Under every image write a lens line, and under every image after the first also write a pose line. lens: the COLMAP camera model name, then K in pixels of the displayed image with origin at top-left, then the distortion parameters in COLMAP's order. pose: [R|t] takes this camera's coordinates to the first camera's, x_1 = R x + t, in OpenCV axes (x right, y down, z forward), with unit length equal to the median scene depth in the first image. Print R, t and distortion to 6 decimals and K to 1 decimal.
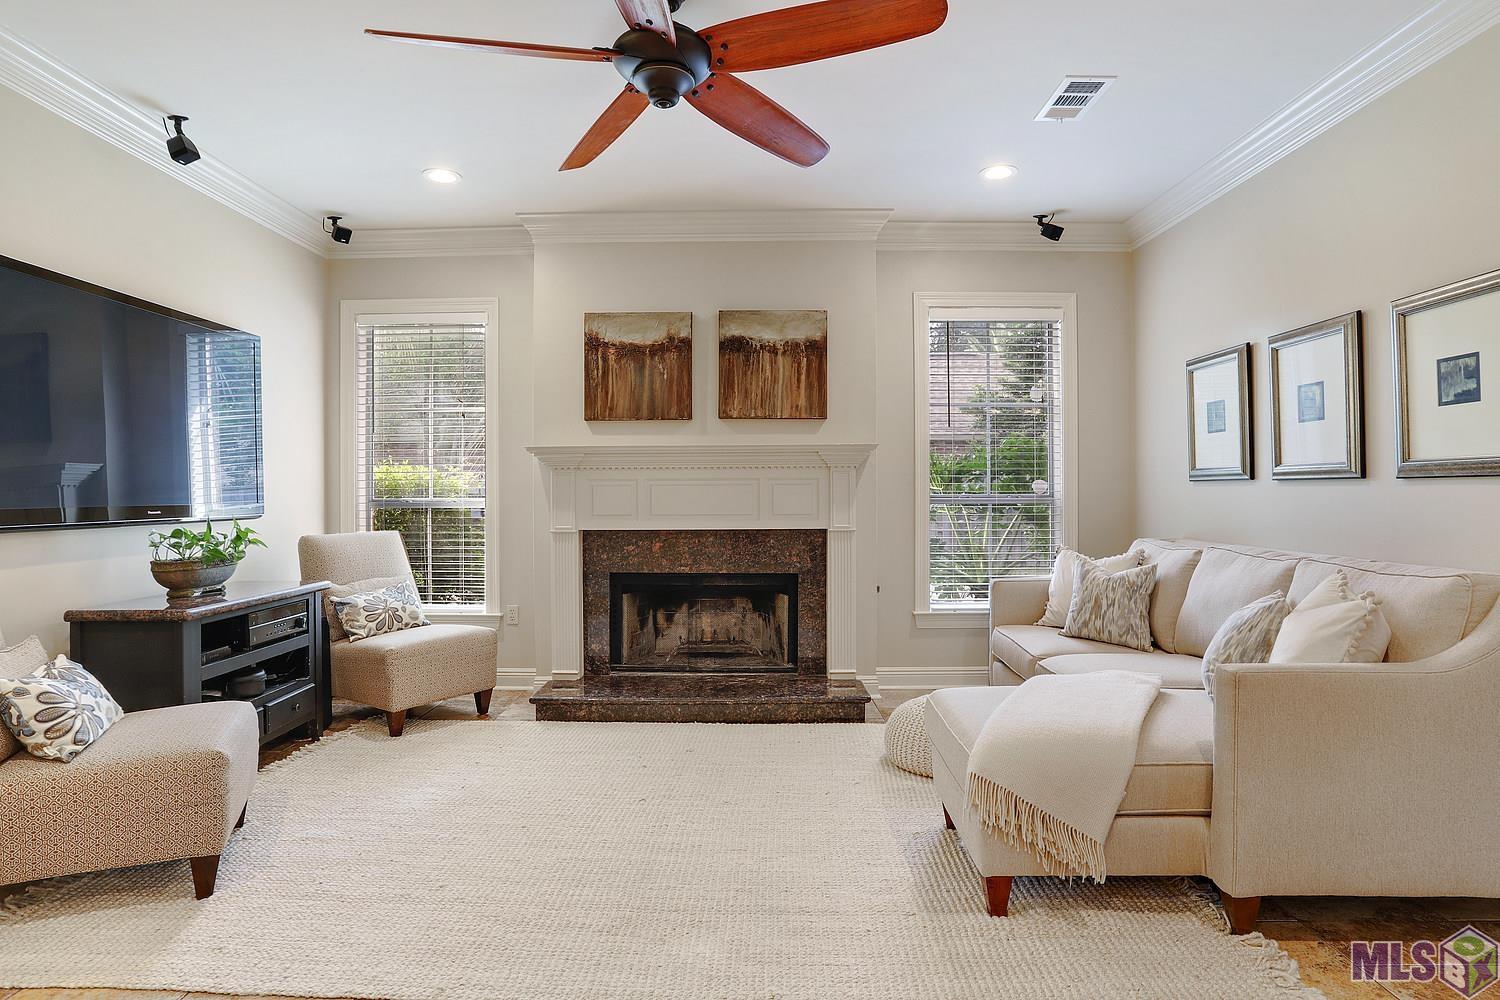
lens RADIAL K [[814.4, 0, 748.5], [0, 814.4, 491.8], [0, 0, 1]] dist [-0.058334, 0.000993]
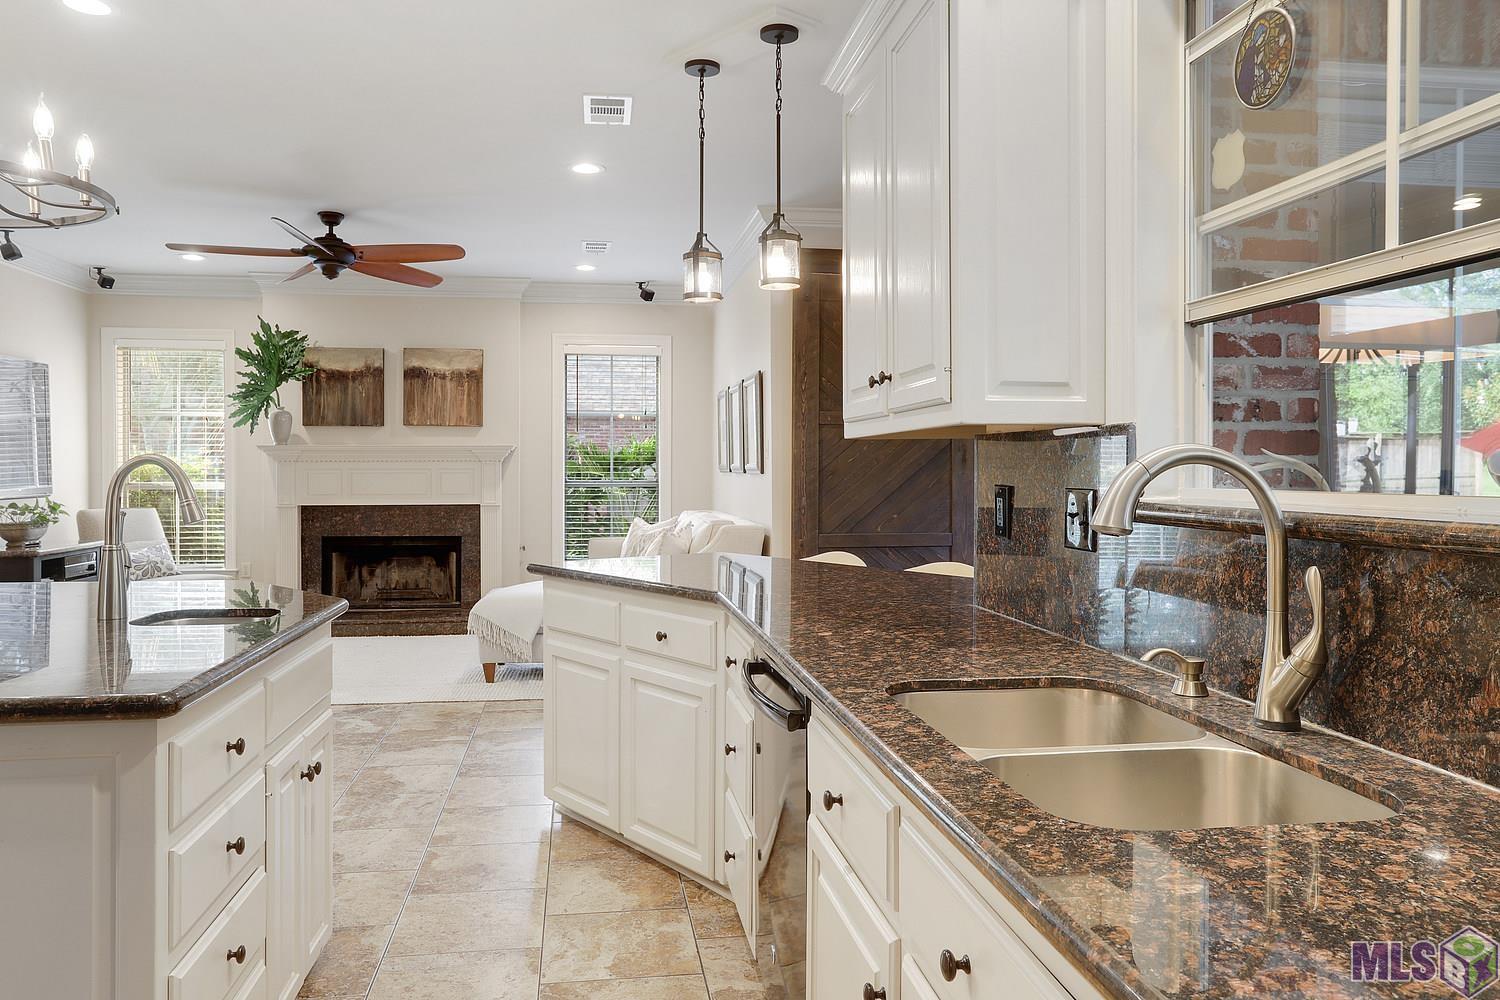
lens RADIAL K [[1130.0, 0, 746.3], [0, 1130.0, 470.8], [0, 0, 1]] dist [-0.008474, 0.054700]
pose [[0.990255, 0.003167, 0.139227, 0.278151], [-0.003363, 0.999994, 0.001171, -0.016715], [-0.139223, -0.001627, 0.990260, -1.006773]]
